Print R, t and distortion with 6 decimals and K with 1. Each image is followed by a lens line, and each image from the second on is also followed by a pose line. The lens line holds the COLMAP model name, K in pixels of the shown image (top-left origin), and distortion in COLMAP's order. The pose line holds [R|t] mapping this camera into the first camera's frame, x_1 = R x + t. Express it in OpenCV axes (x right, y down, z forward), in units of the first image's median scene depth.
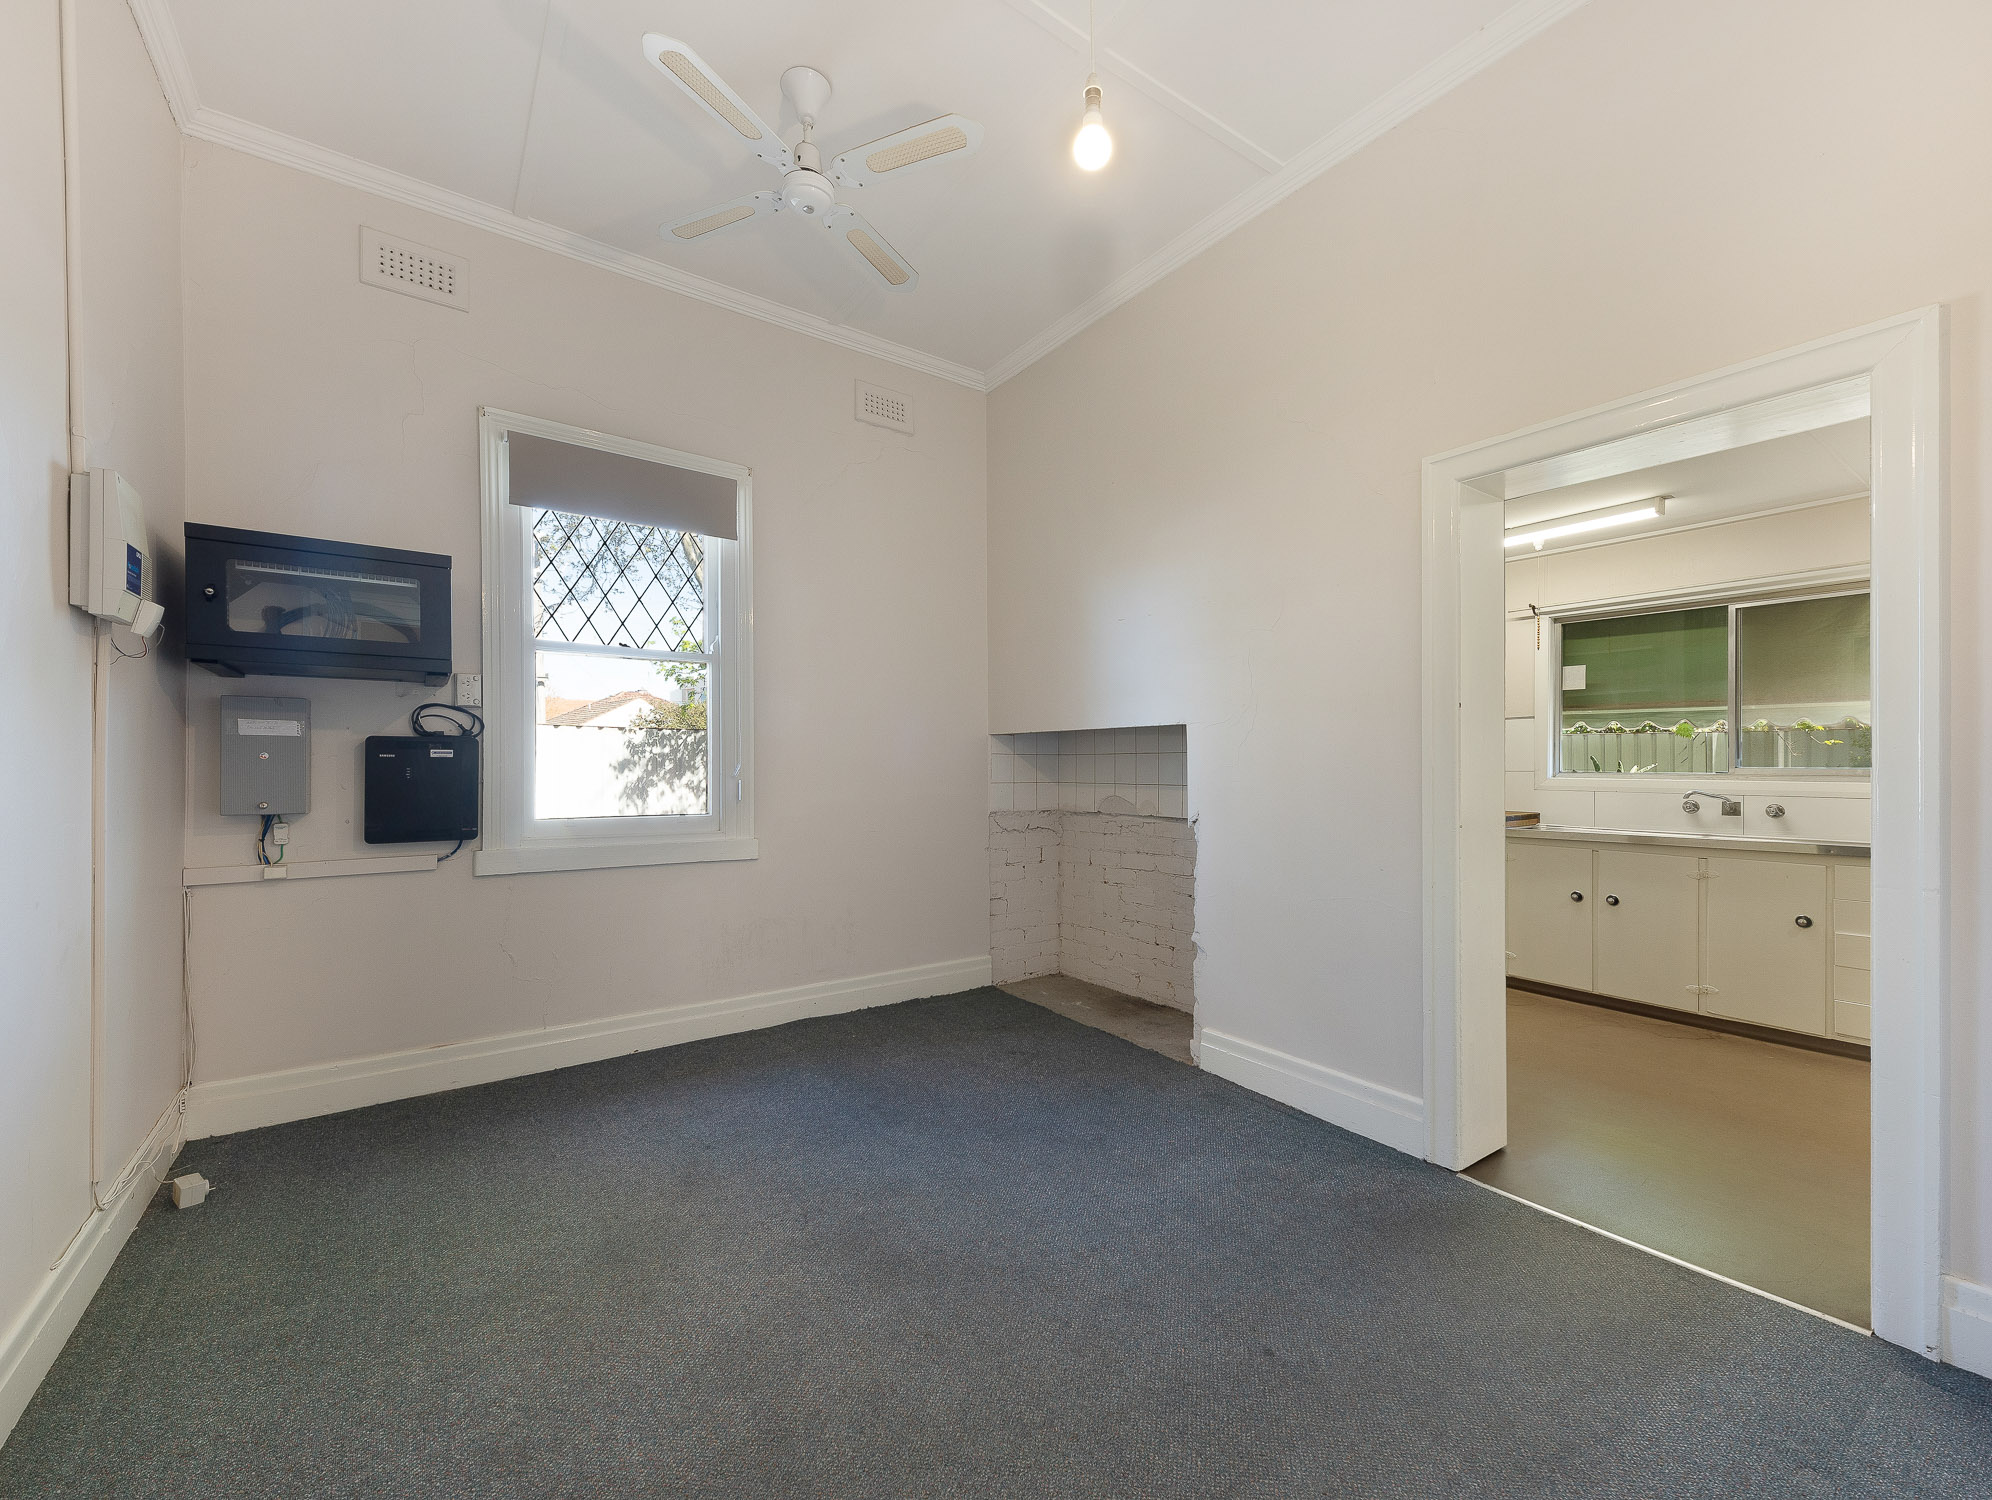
lens RADIAL K [[813.6, 0, 993.2], [0, 813.6, 765.5], [0, 0, 1]] dist [0.002443, 0.000094]
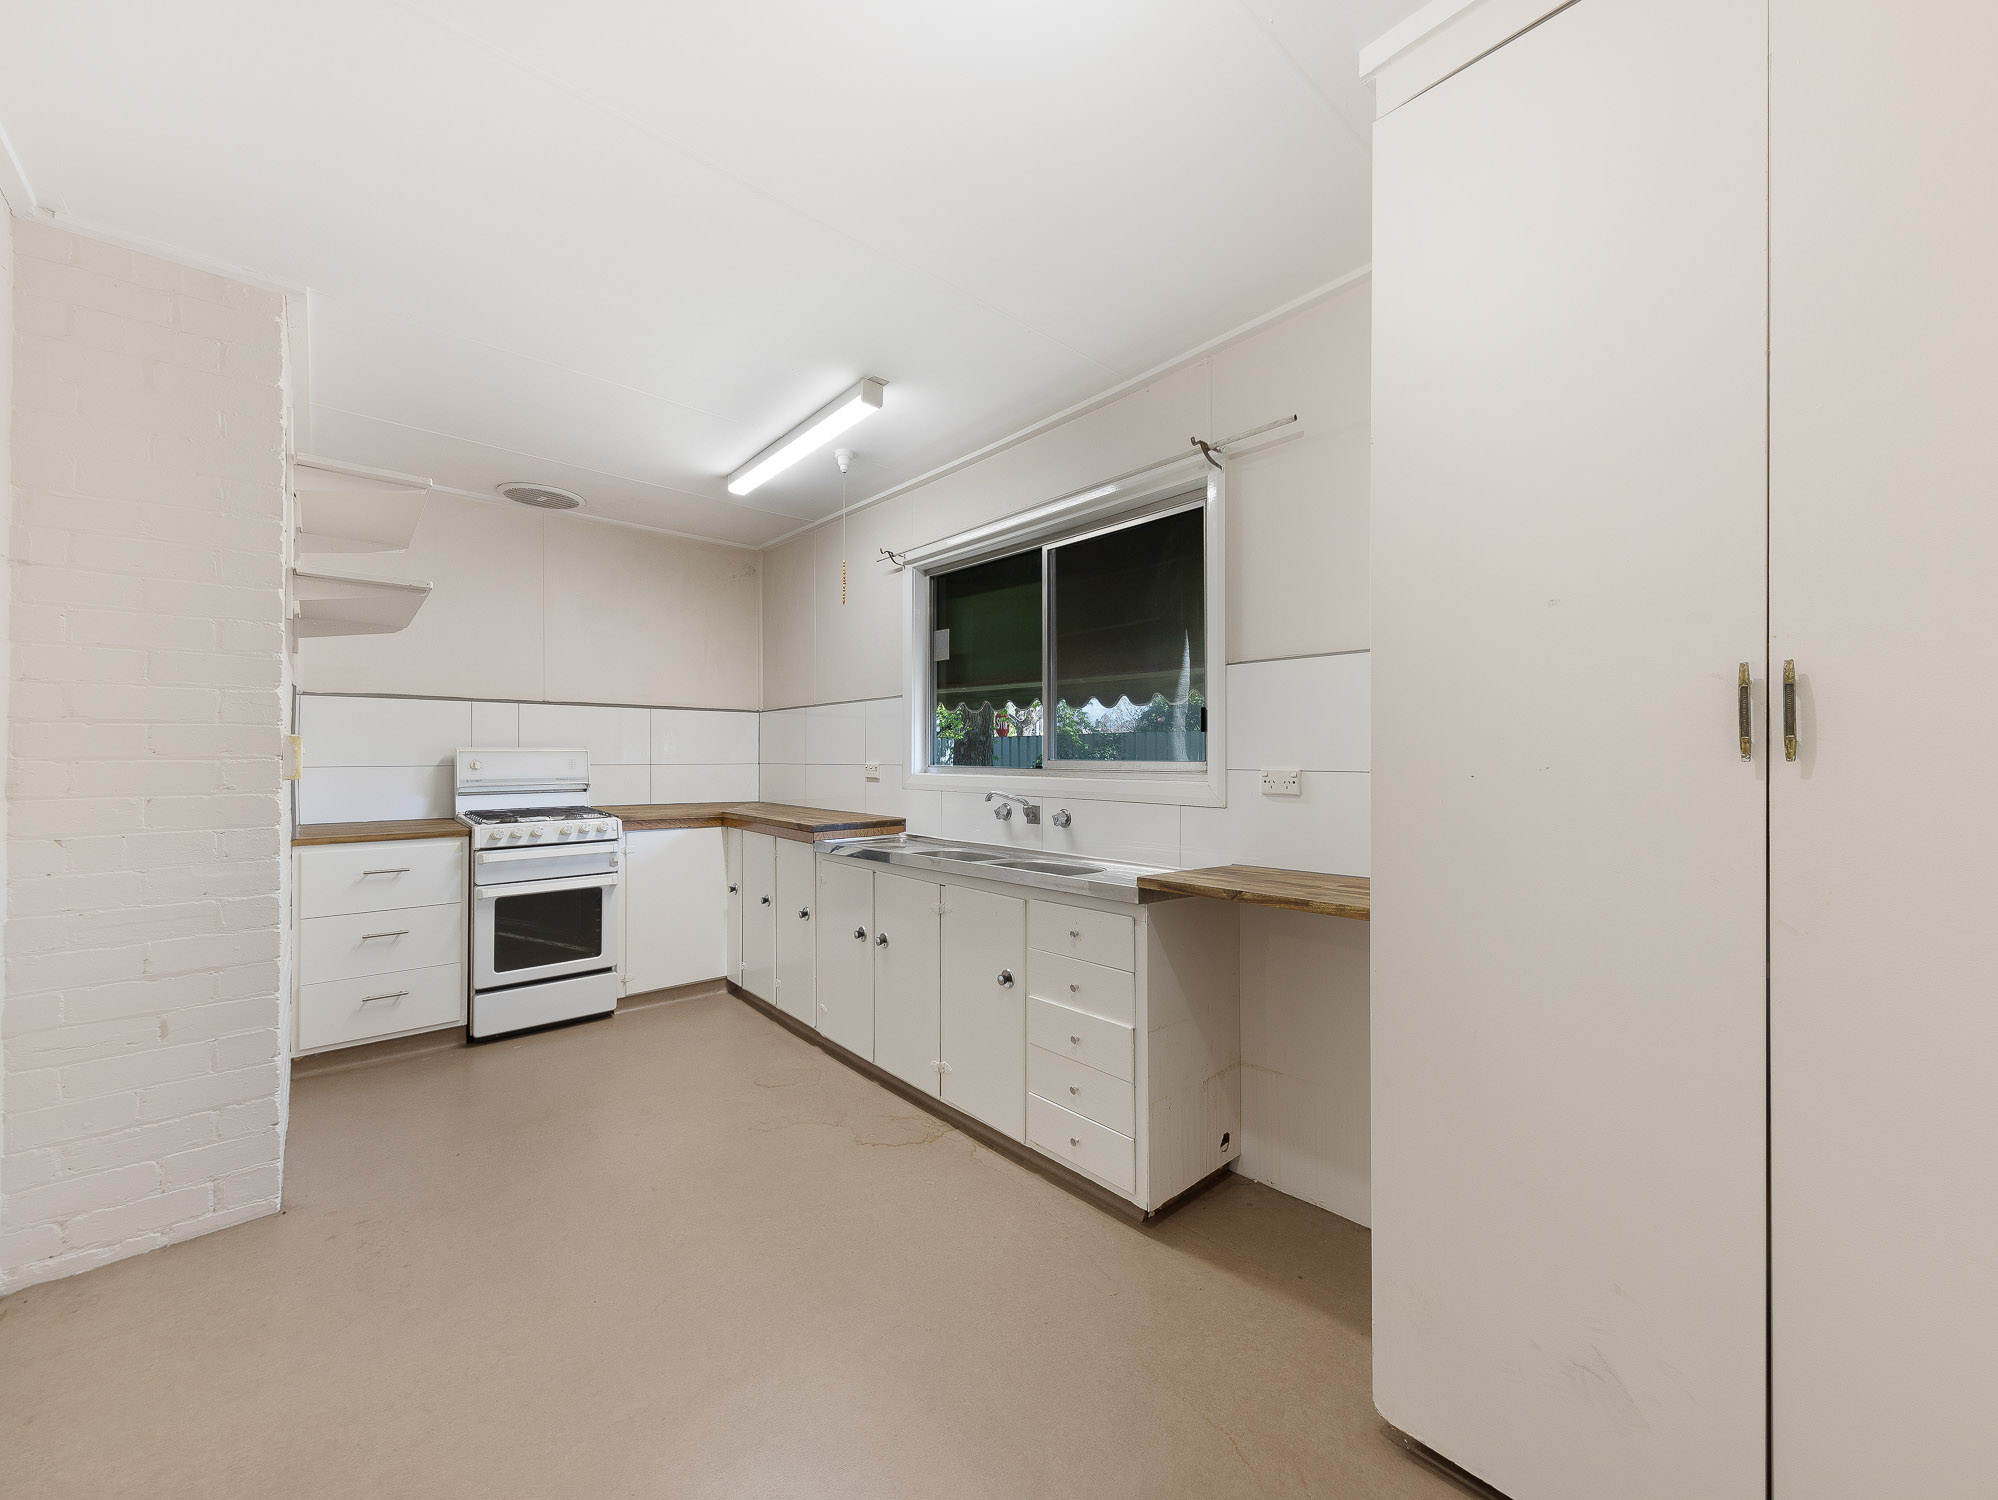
lens RADIAL K [[759.9, 0, 1003.1], [0, 759.9, 753.2], [0, 0, 1]] dist [-0.003756, -0.000963]
pose [[0.992066, 0.000720, 0.125715, 0.791351], [-0.000246, 0.999993, -0.003782, -0.000852], [-0.125717, 0.003721, 0.992059, 0.307435]]
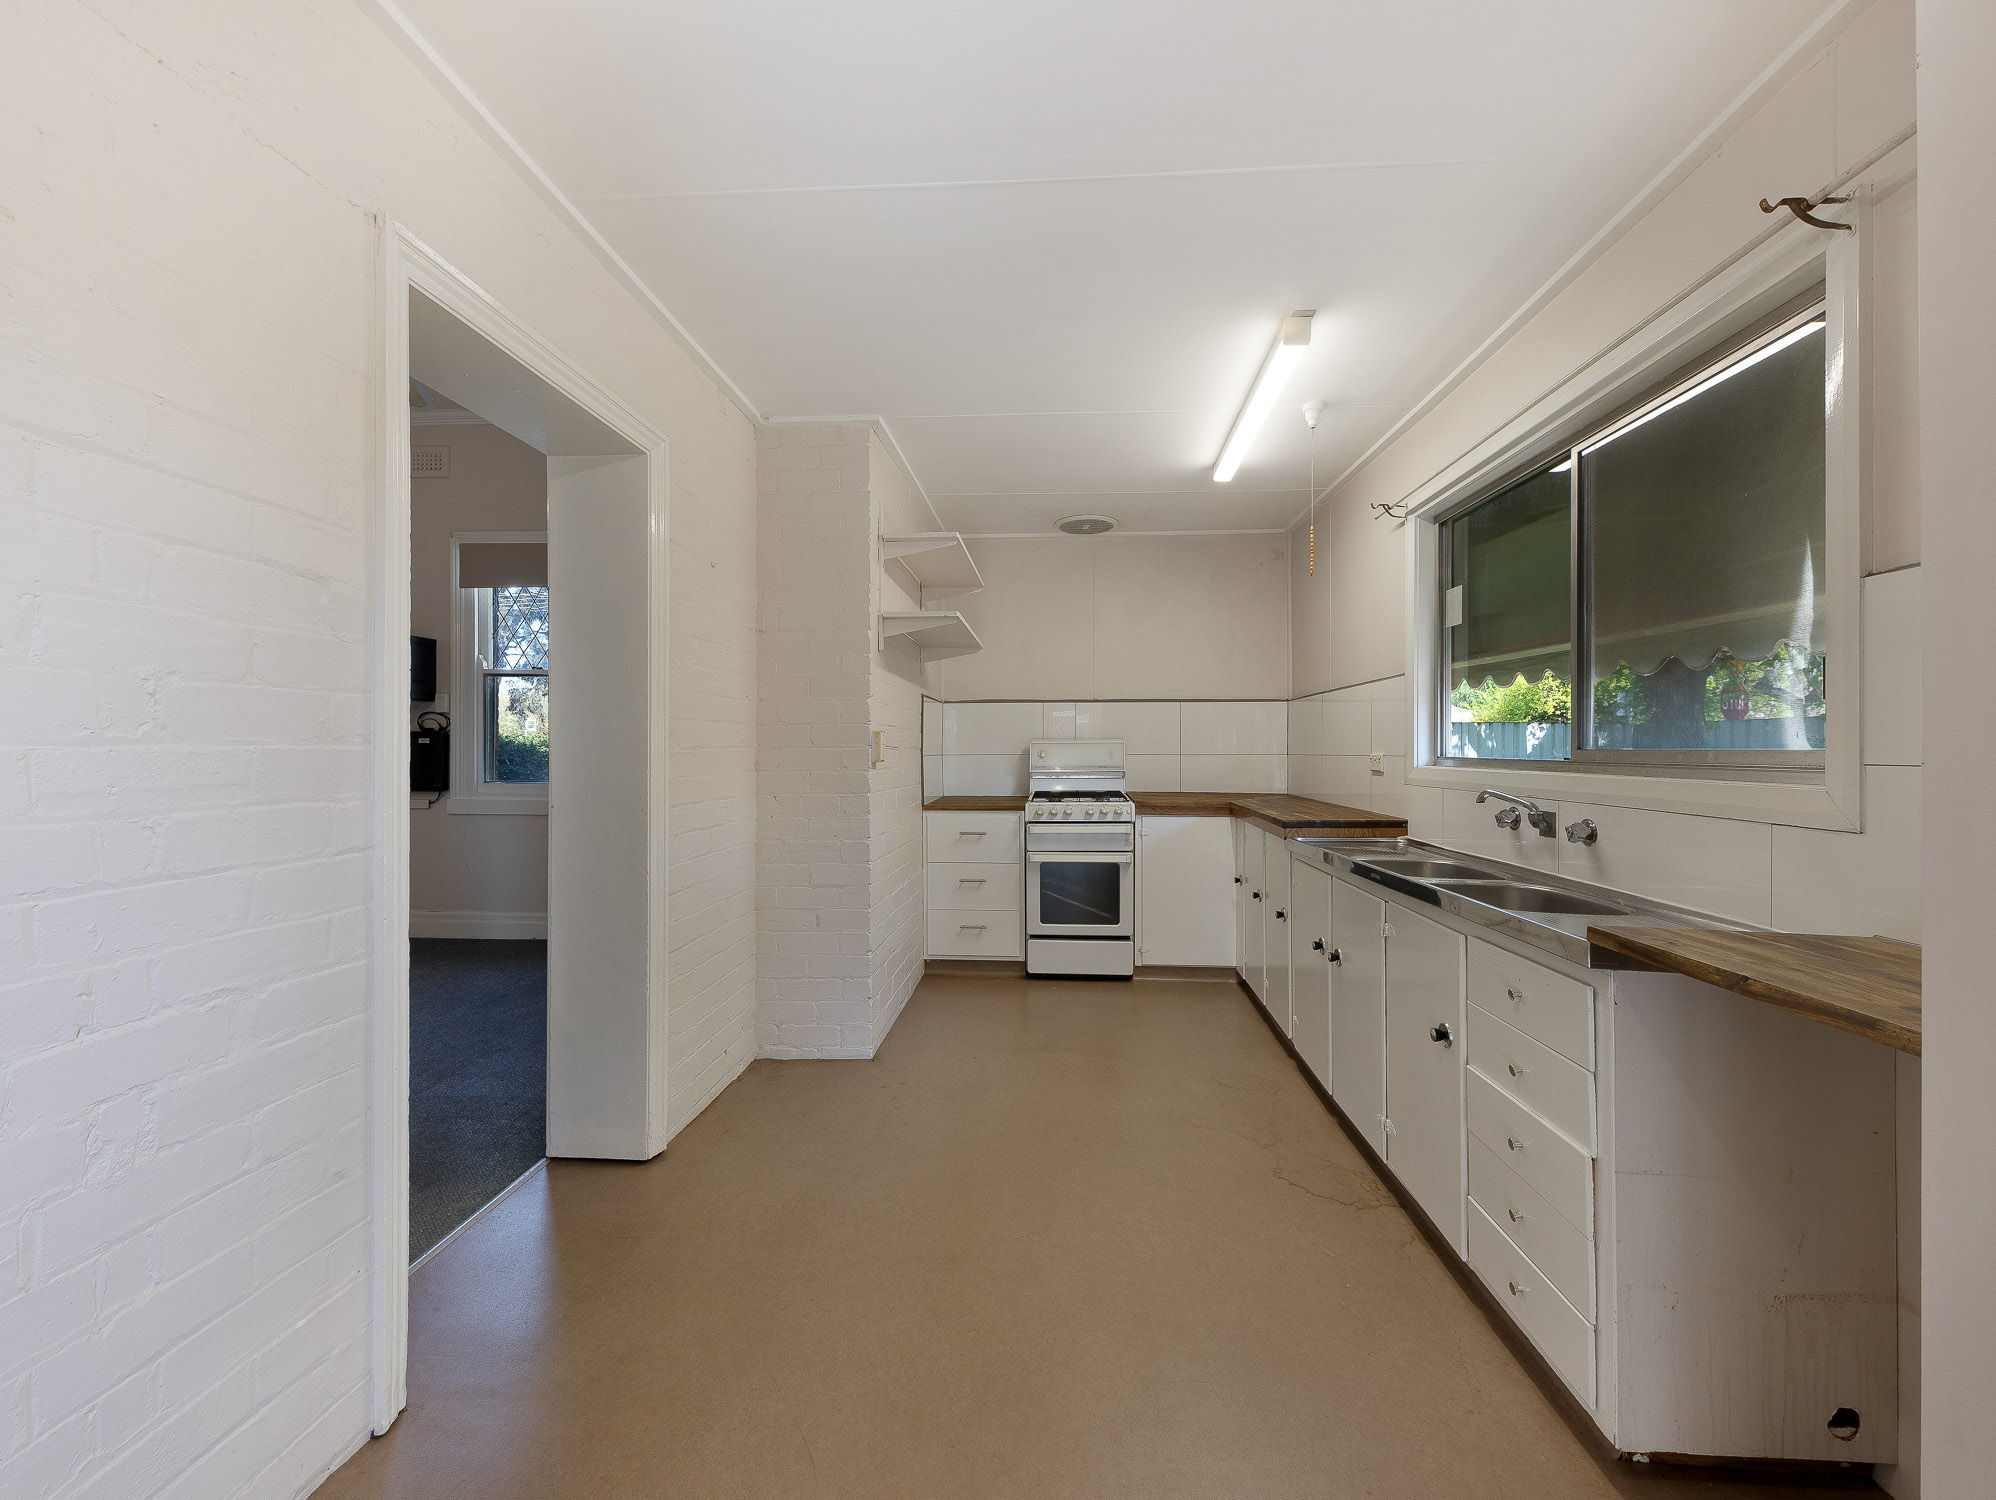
lens RADIAL K [[759.1, 0, 1012.1], [0, 759.1, 751.0], [0, 0, 1]] dist [-0.003756, -0.000963]
pose [[0.783207, 0.001511, -0.621759, 0.942598], [0.000200, 0.999996, 0.002683, 0.002497], [0.621761, -0.002225, 0.783204, 0.381055]]
